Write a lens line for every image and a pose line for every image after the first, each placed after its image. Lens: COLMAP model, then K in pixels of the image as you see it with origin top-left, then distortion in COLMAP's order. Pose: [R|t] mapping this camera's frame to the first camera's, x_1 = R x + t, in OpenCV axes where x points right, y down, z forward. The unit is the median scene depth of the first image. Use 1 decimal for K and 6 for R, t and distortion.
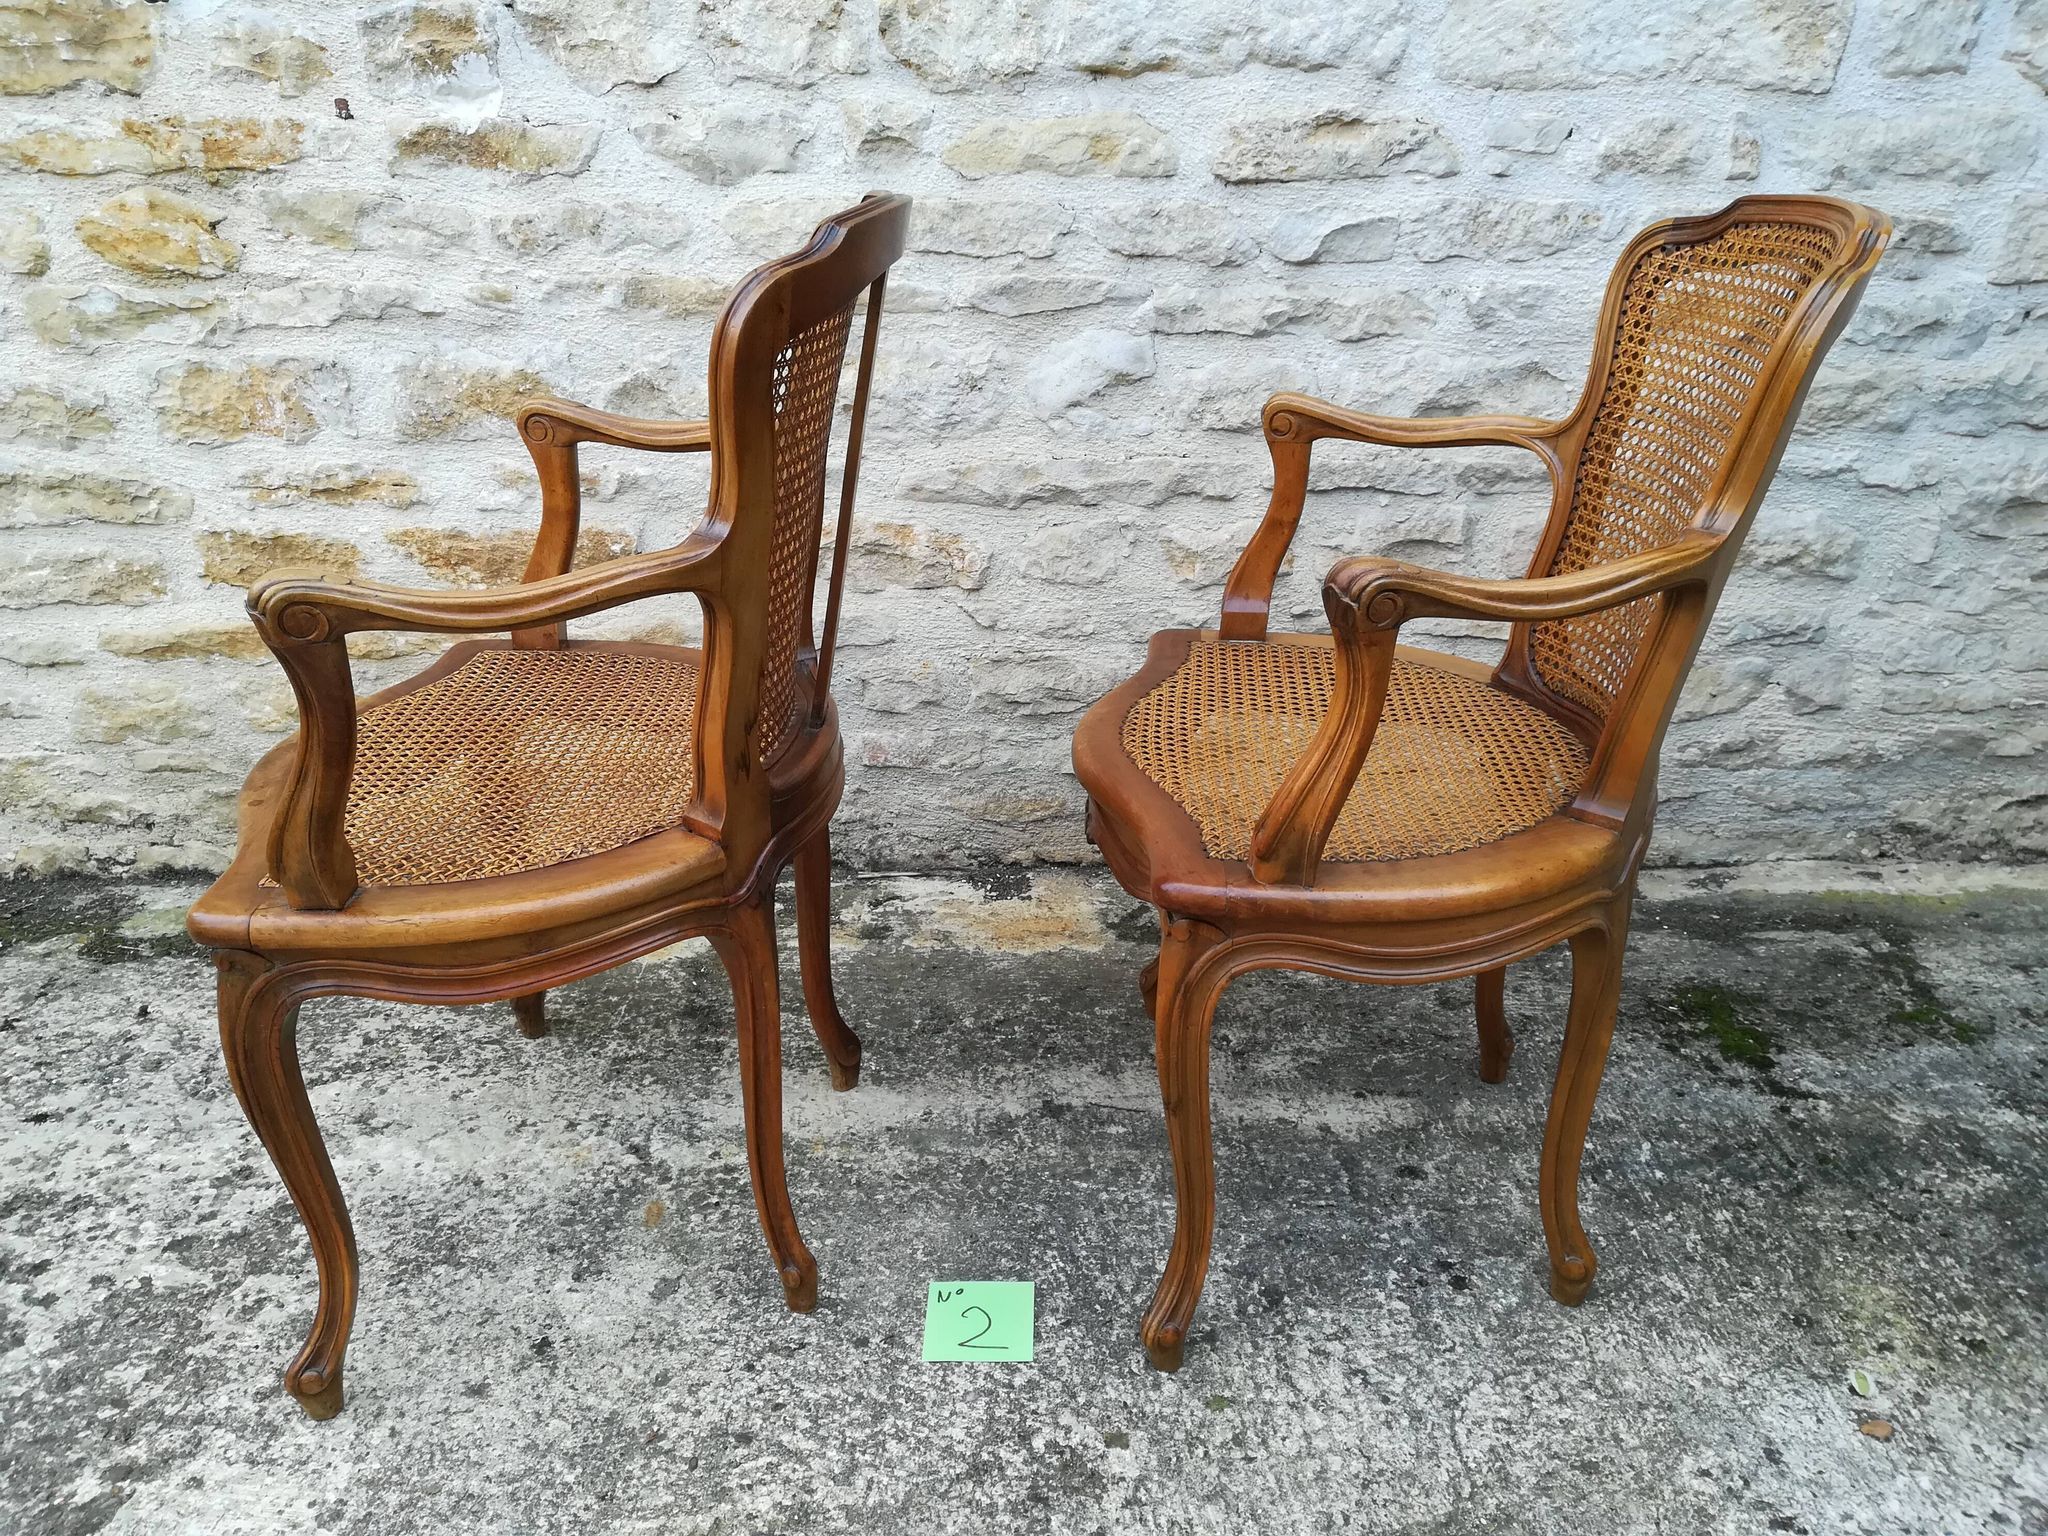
lens RADIAL K [[1567.1, 0, 1027.5], [0, 1567.1, 786.8], [0, 0, 1]] dist [0.050647, -0.065487]
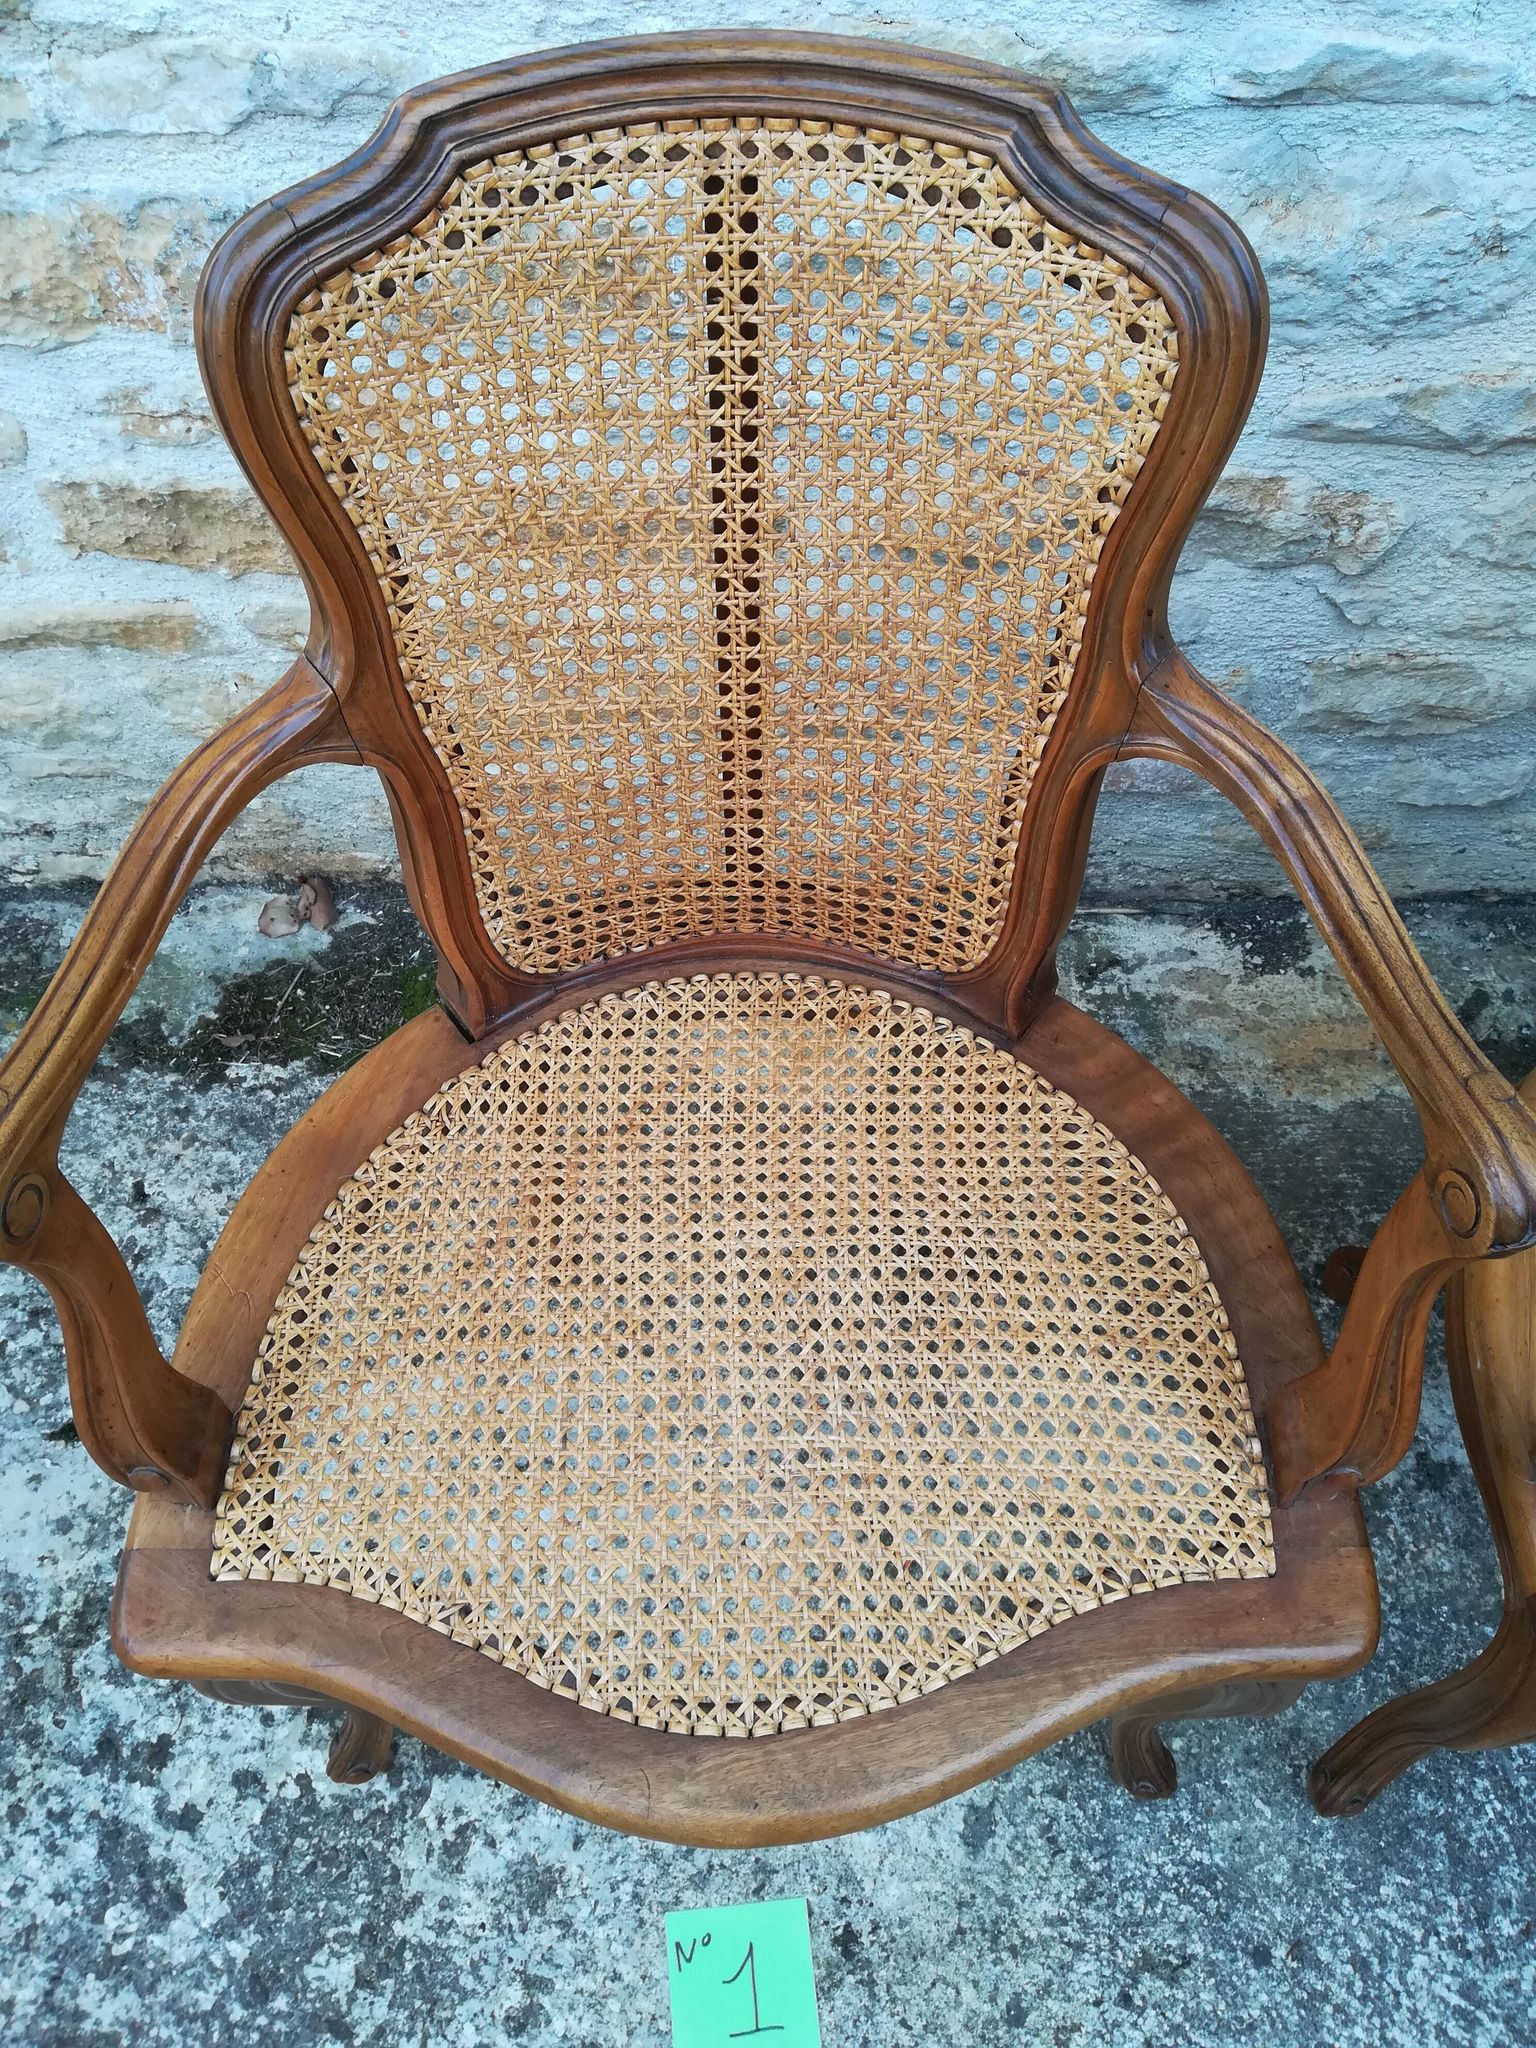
lens RADIAL K [[1580.8, 0, 754.6], [0, 1580.8, 1023.8], [0, 0, 1]] dist [0.053286, -0.074793]
pose [[0.999085, 0.030852, -0.029626, -0.275919], [-0.009529, 0.835767, 0.549002, -0.362223], [0.041698, -0.548217, 0.835296, 0.475567]]
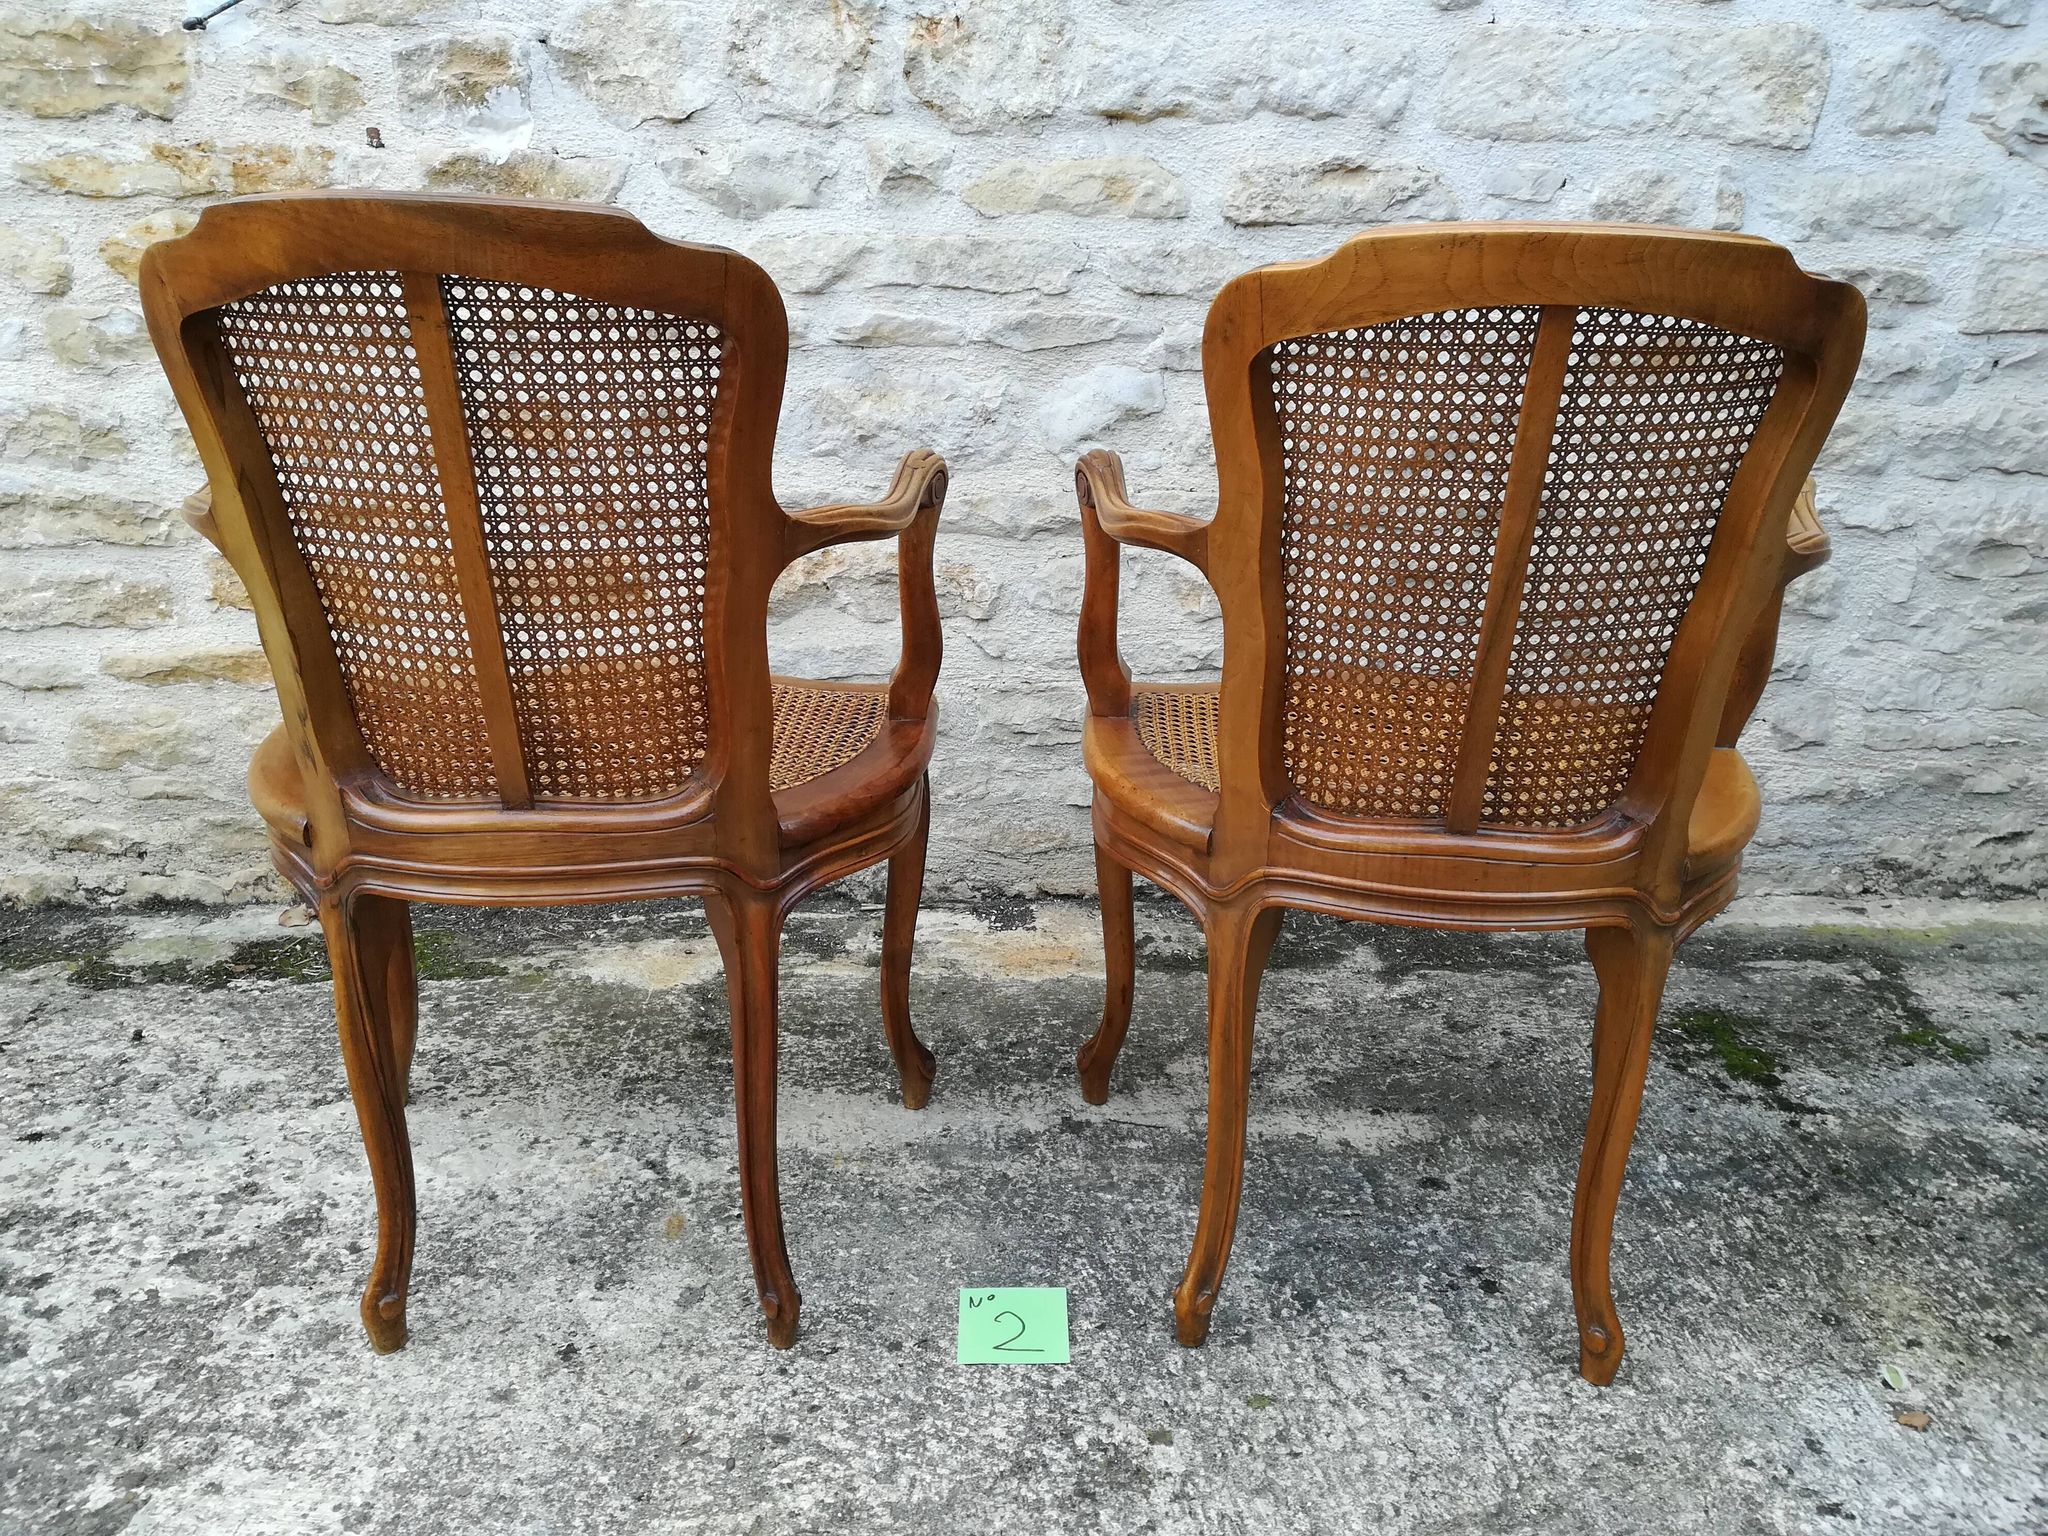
lens RADIAL K [[1567.1, 0, 1028.3], [0, 1567.1, 786.9], [0, 0, 1]] dist [0.050647, -0.065487]
pose [[0.999394, 0.004761, 0.034480, -0.046324], [-0.002690, 0.998204, -0.059849, 0.049874], [-0.034703, 0.059720, 0.997612, -0.005515]]
